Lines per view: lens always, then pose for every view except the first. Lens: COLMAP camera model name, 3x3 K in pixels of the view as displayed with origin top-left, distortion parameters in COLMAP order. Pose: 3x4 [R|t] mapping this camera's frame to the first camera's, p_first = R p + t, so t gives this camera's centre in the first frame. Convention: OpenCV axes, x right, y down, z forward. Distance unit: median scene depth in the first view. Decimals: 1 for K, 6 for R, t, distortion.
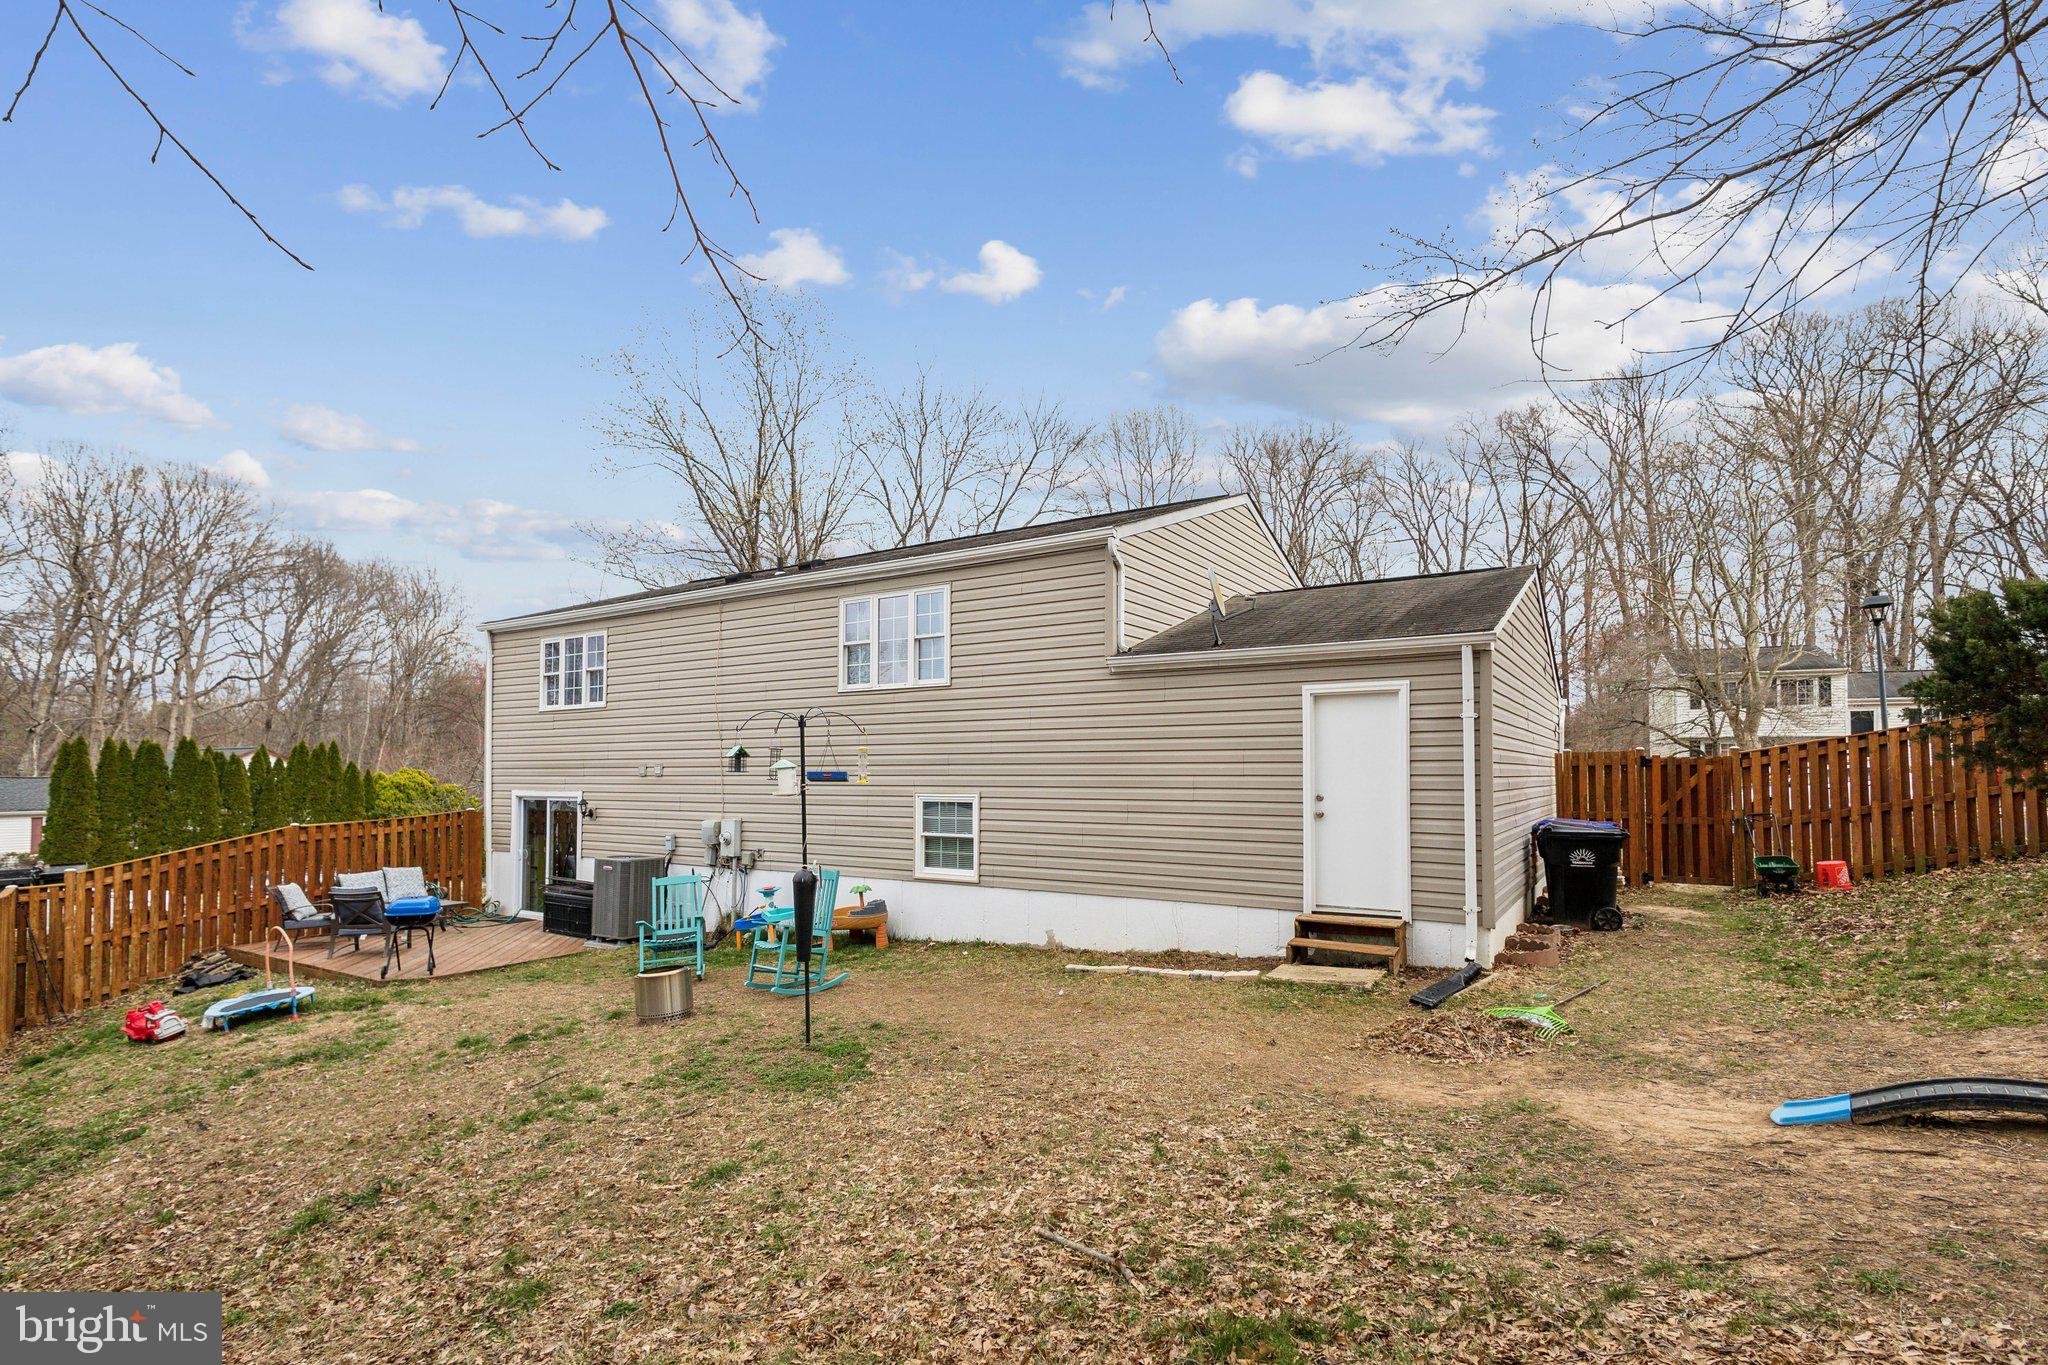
lens RADIAL K [[961.5, 0, 1030.4], [0, 961.5, 685.8], [0, 0, 1]] dist [0.015114, -0.004596]
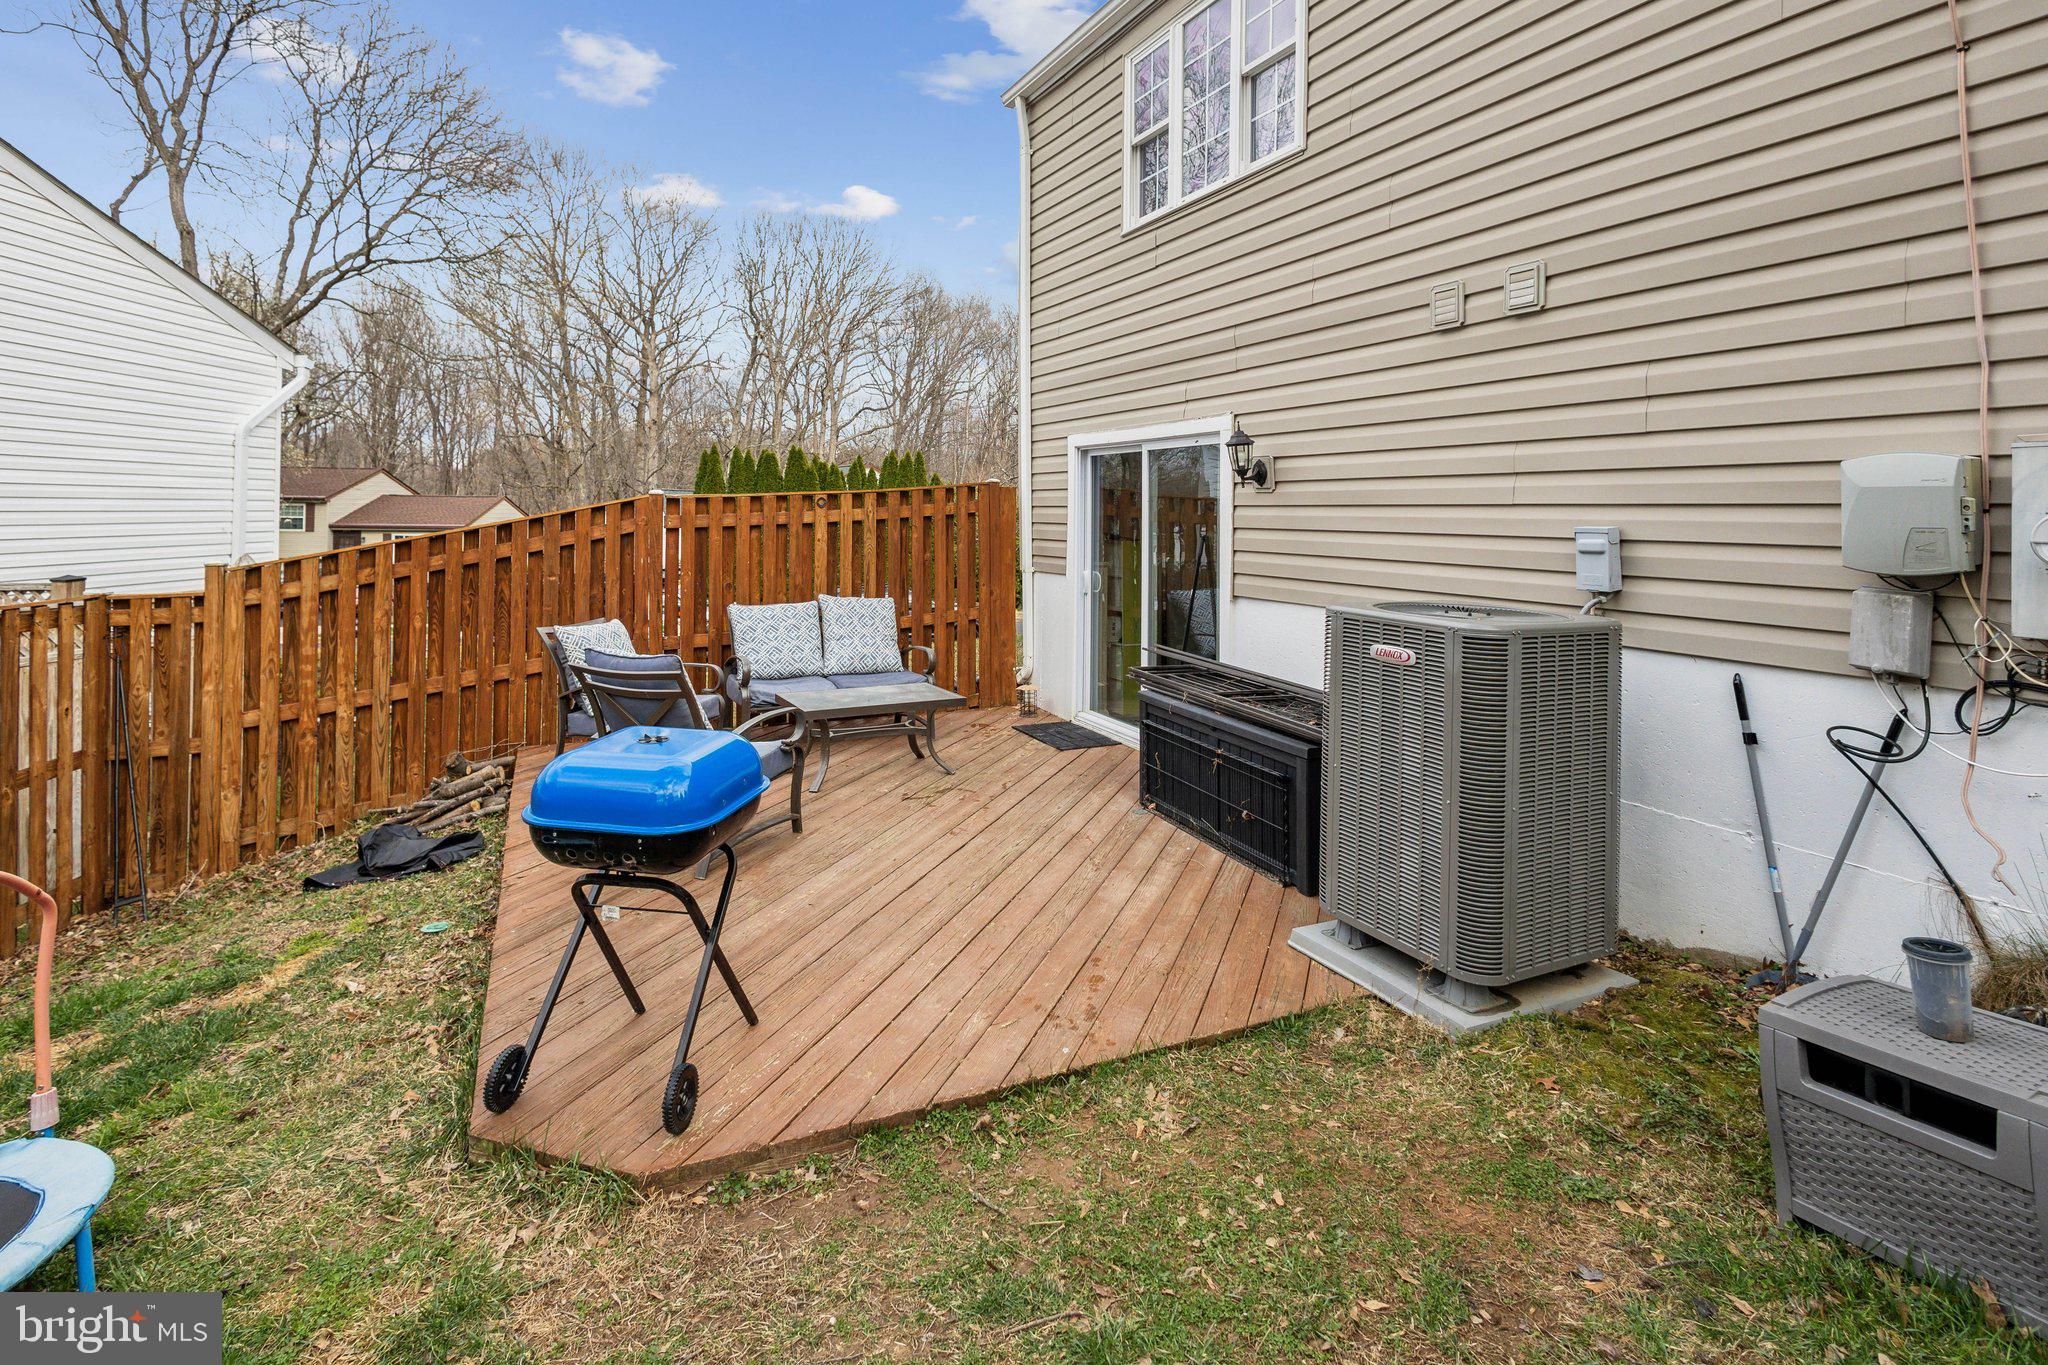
lens RADIAL K [[961.5, 0, 1029.4], [0, 961.5, 684.2], [0, 0, 1]] dist [0.015114, -0.004596]
pose [[0.848025, 0.104488, -0.519554, -0.340123], [0.034405, 0.967448, 0.250721, 0.116359], [0.528839, -0.230493, 0.816825, 0.660092]]
